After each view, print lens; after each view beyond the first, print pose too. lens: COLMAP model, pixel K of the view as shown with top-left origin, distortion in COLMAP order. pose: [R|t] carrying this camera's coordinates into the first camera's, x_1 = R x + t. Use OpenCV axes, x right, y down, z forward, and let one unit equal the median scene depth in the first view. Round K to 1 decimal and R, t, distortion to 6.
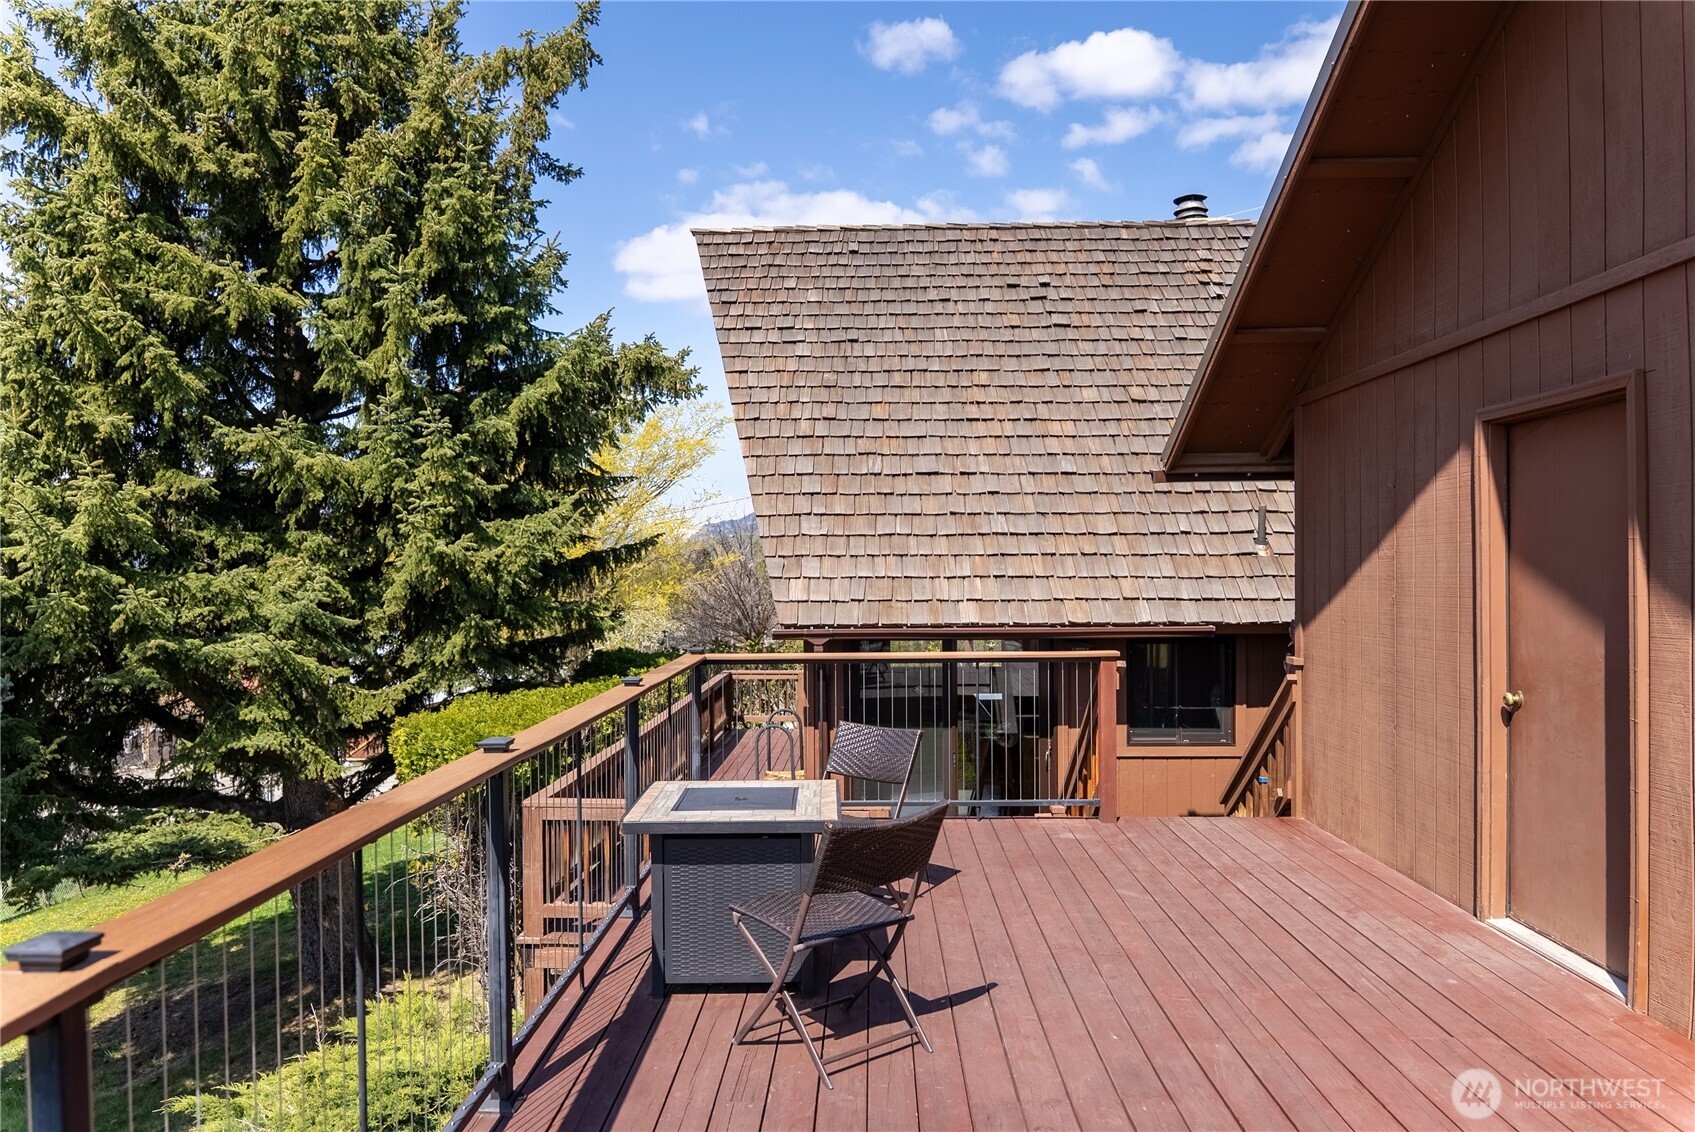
lens RADIAL K [[1153.5, 0, 846.5], [0, 1153.5, 583.6], [0, 0, 1]] dist [-0.013784, -0.007258]
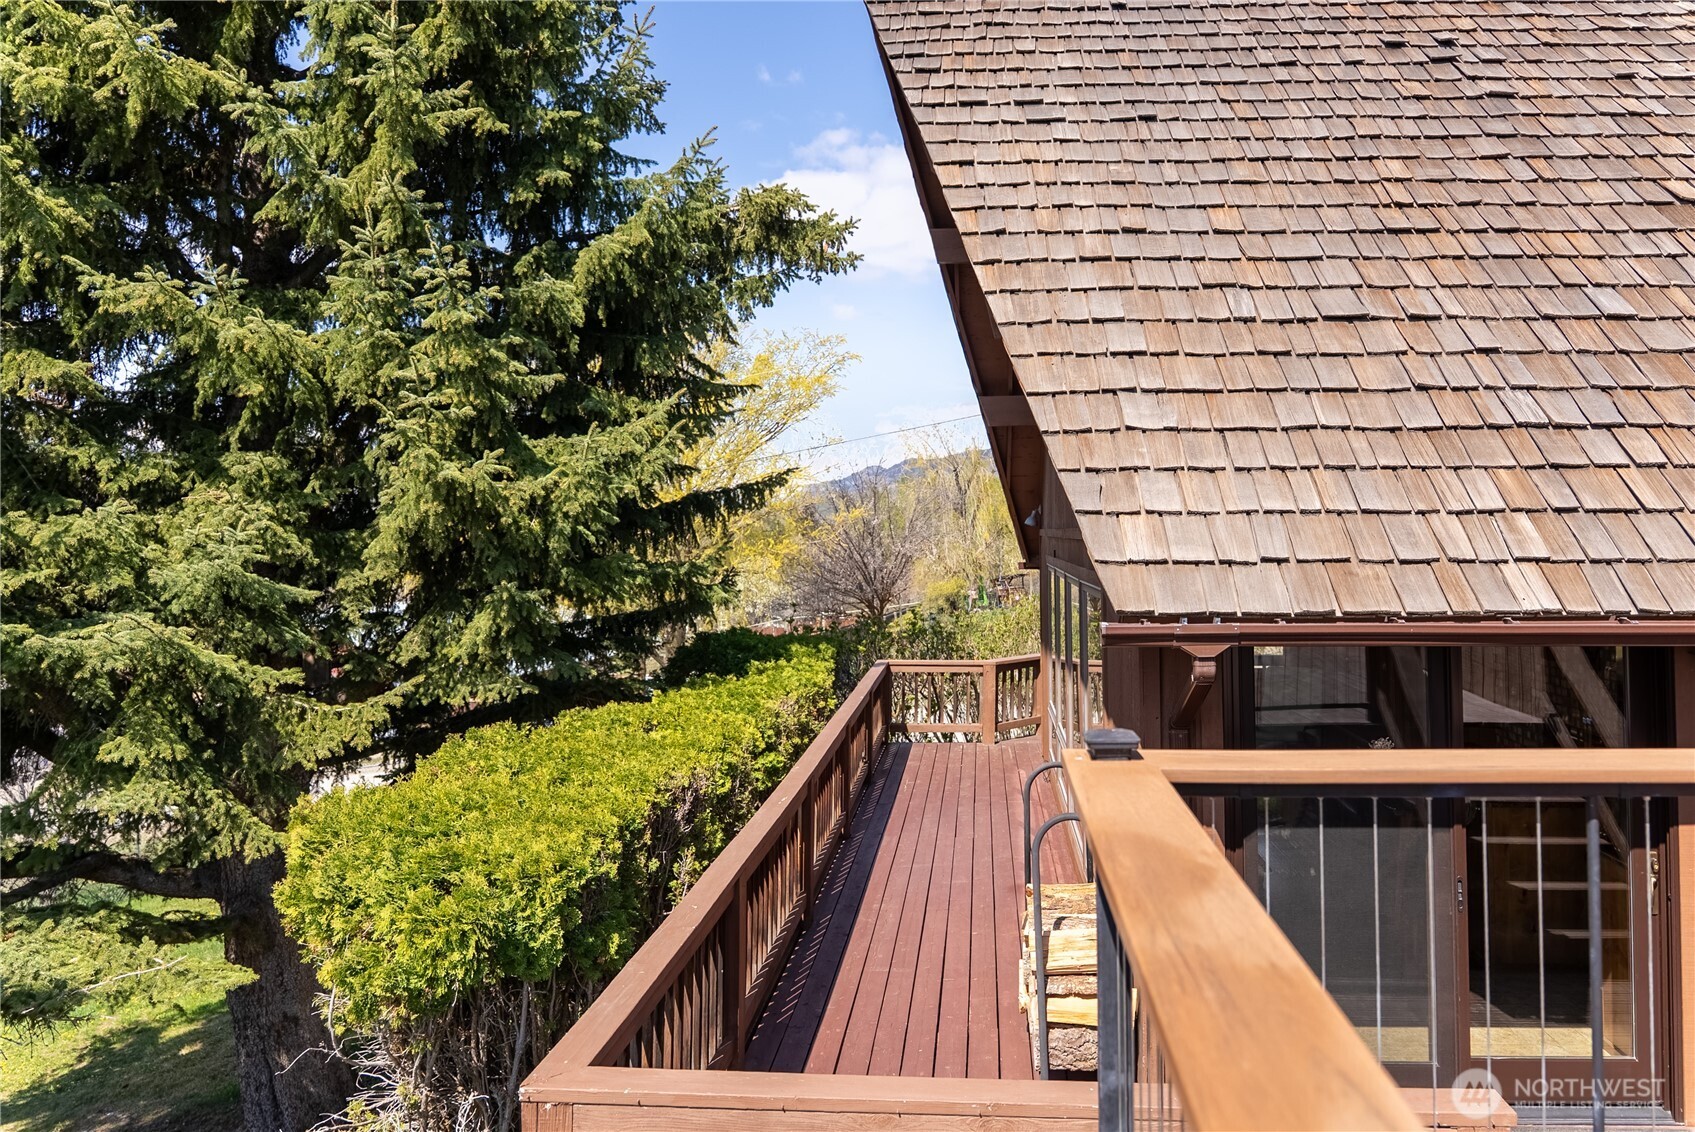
lens RADIAL K [[1153.5, 0, 947.4], [0, 1153.5, 503.0], [0, 0, 1]] dist [-0.013784, -0.007258]
pose [[0.999994, 0.002733, 0.002069, -0.088102], [-0.002654, 0.999301, -0.037288, 0.006446], [-0.002169, 0.037282, 0.999302, 0.382973]]
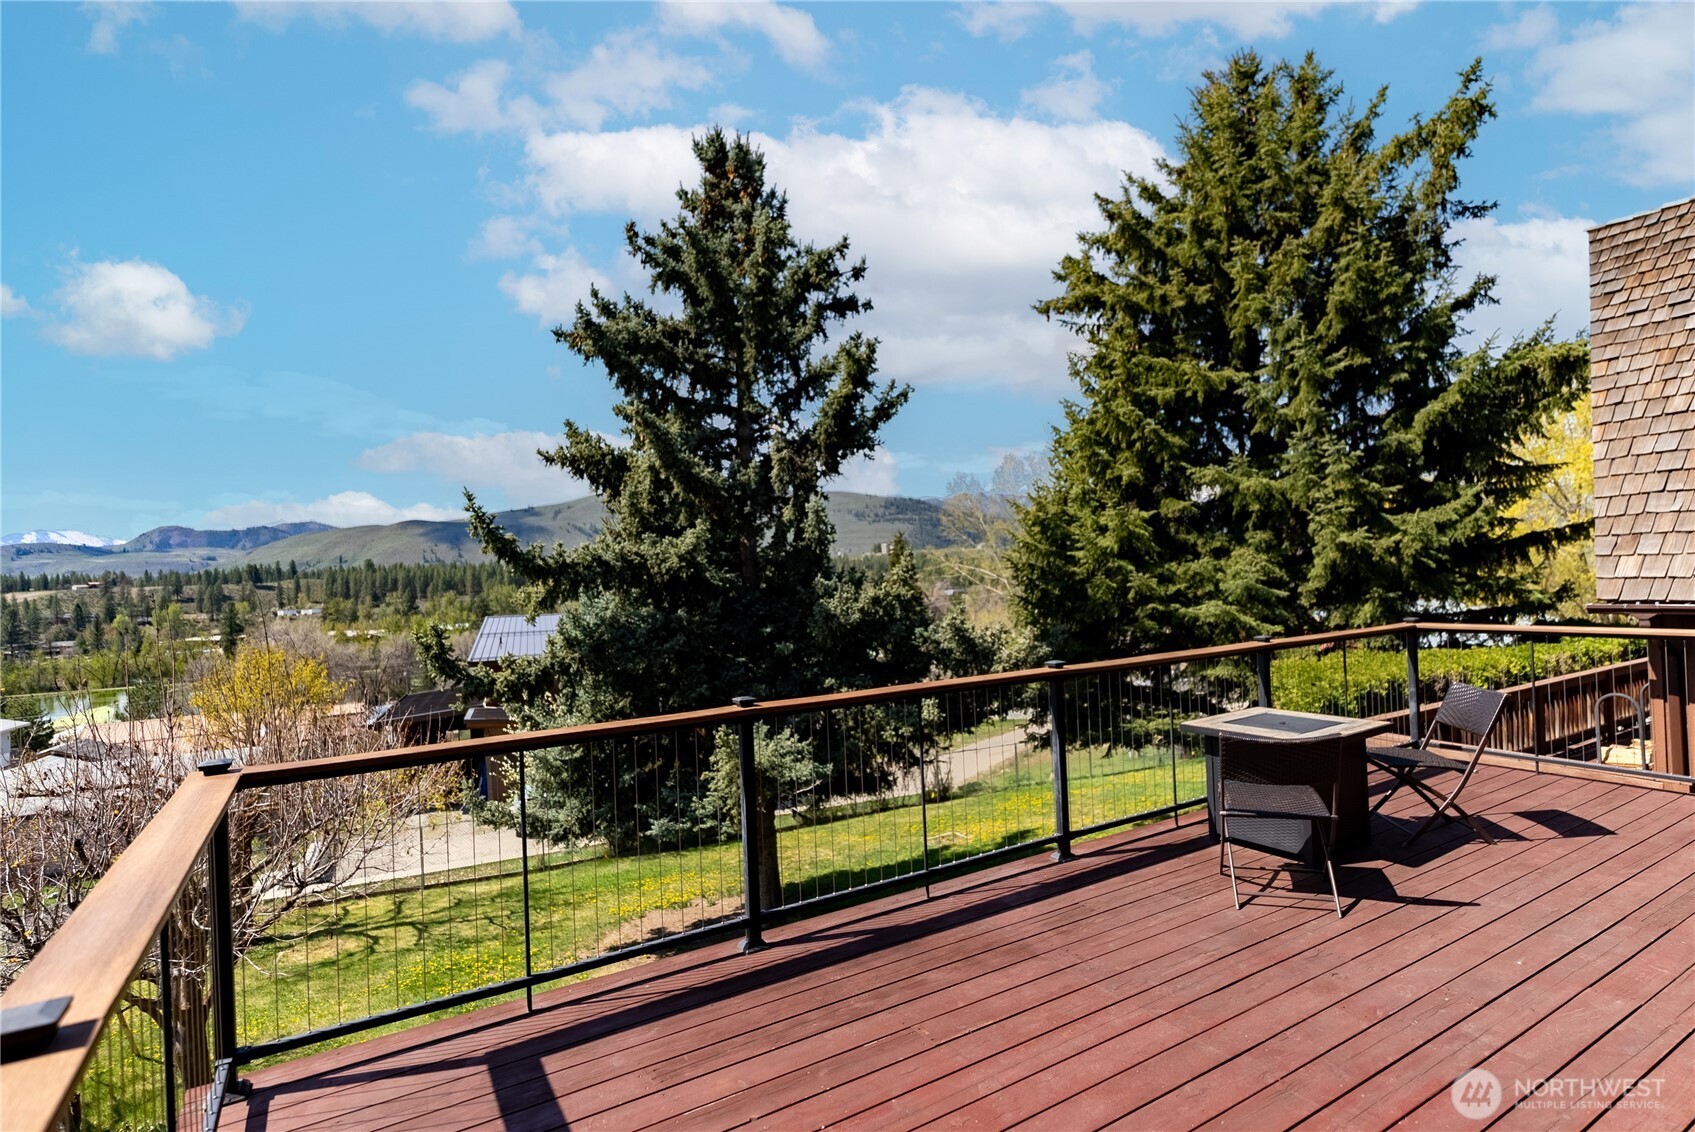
lens RADIAL K [[855.5, 0, 846.0], [0, 855.5, 558.1], [0, 0, 1]] dist [-0.002605, -0.000779]
pose [[0.527257, -0.029114, -0.849207, 0.179496], [0.024659, 0.999516, -0.018957, -0.004101], [0.849348, -0.010945, 0.527720, -0.008484]]
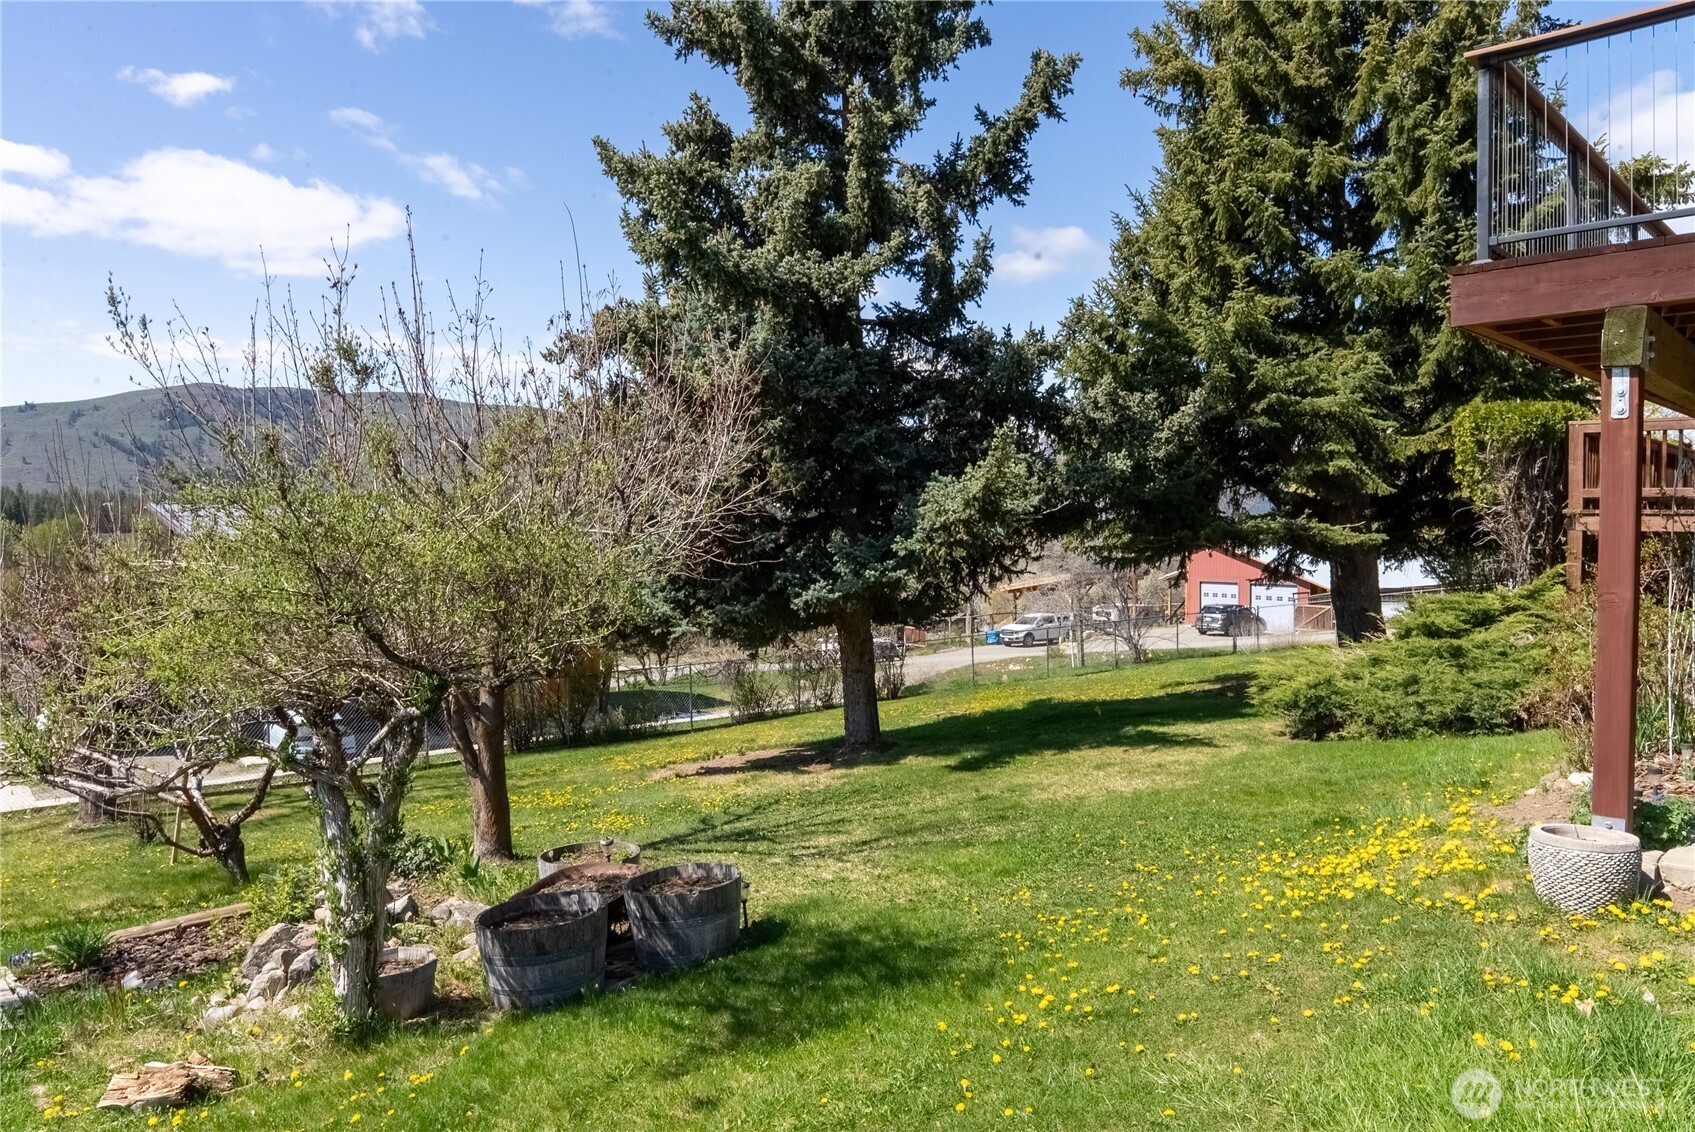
lens RADIAL K [[1153.5, 0, 851.1], [0, 1153.5, 557.8], [0, 0, 1]] dist [-0.013784, -0.007258]
pose [[0.731930, 0.022320, -0.681014, 0.037139], [-0.006573, 0.999648, 0.025699, 0.207052], [0.681348, -0.014333, 0.731819, -0.468783]]
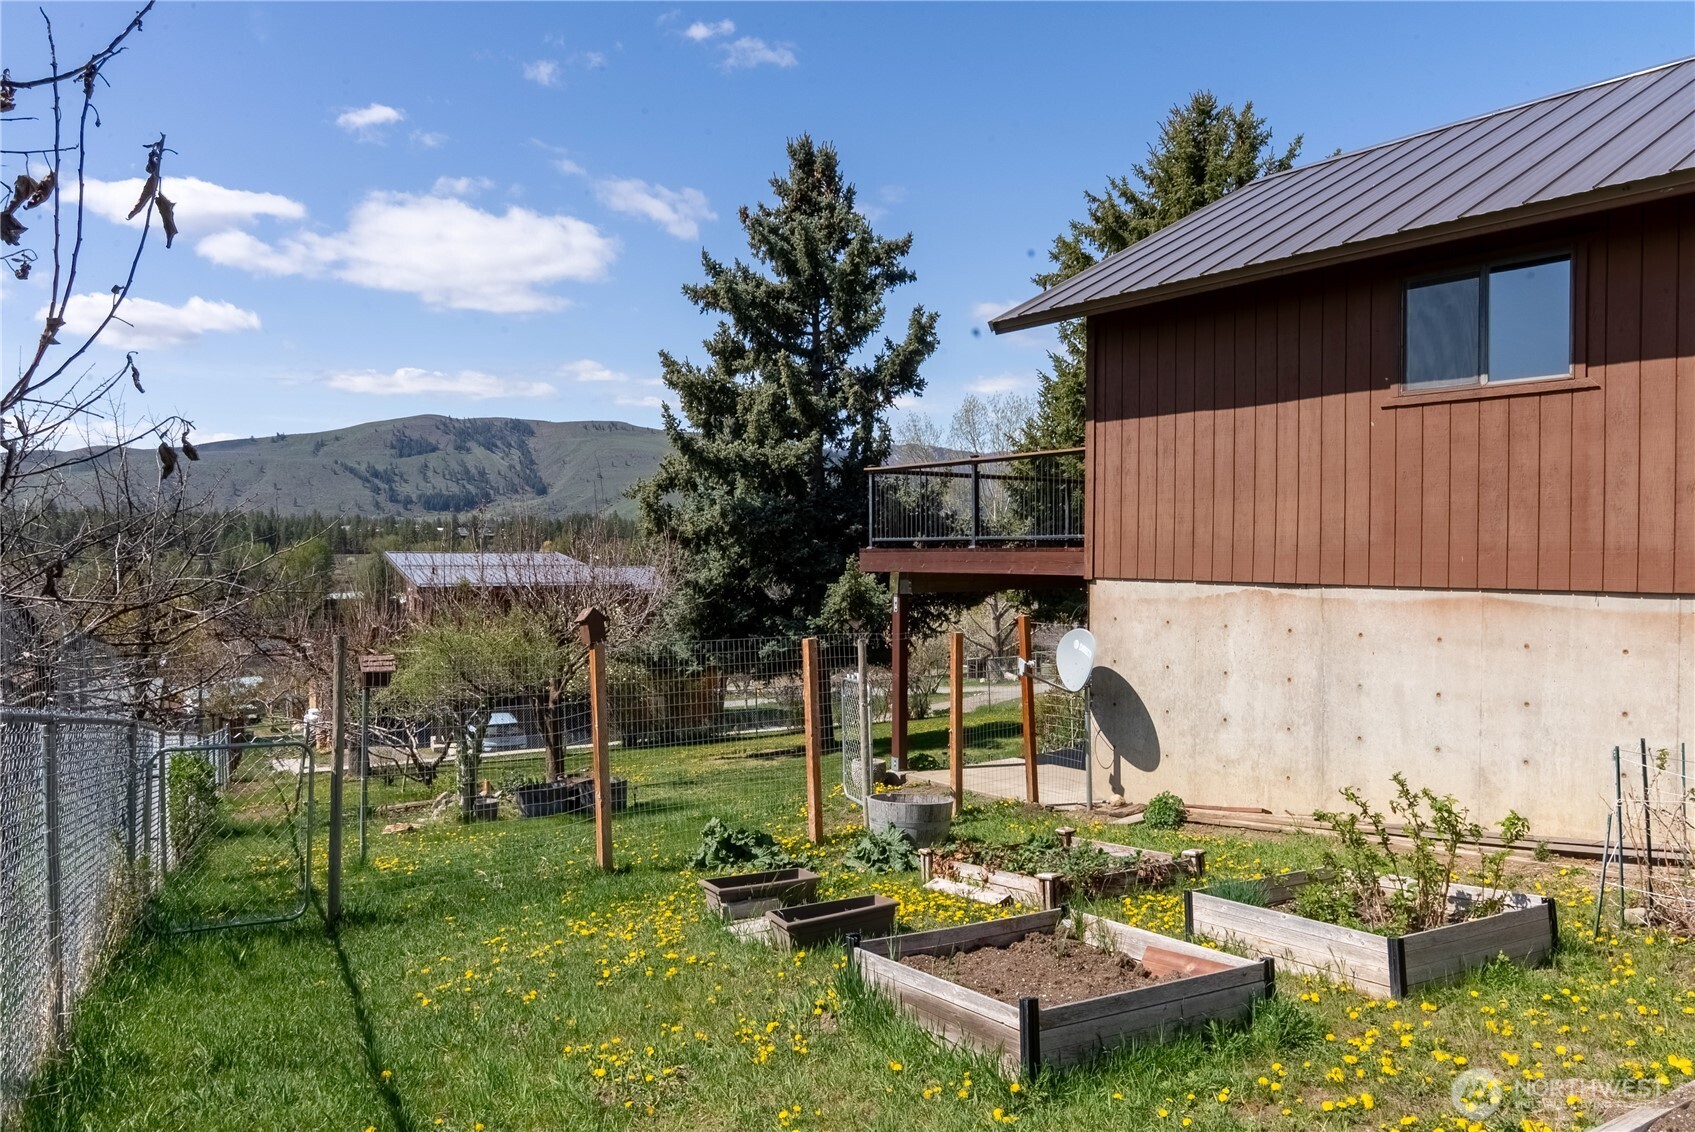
lens RADIAL K [[1153.5, 0, 847.9], [0, 1153.5, 553.3], [0, 0, 1]] dist [-0.013784, -0.007258]
pose [[0.611590, 0.009712, -0.791116, 0.758996], [-0.012616, 0.999917, 0.002522, 0.114514], [0.791075, 0.008438, 0.611661, -0.692126]]
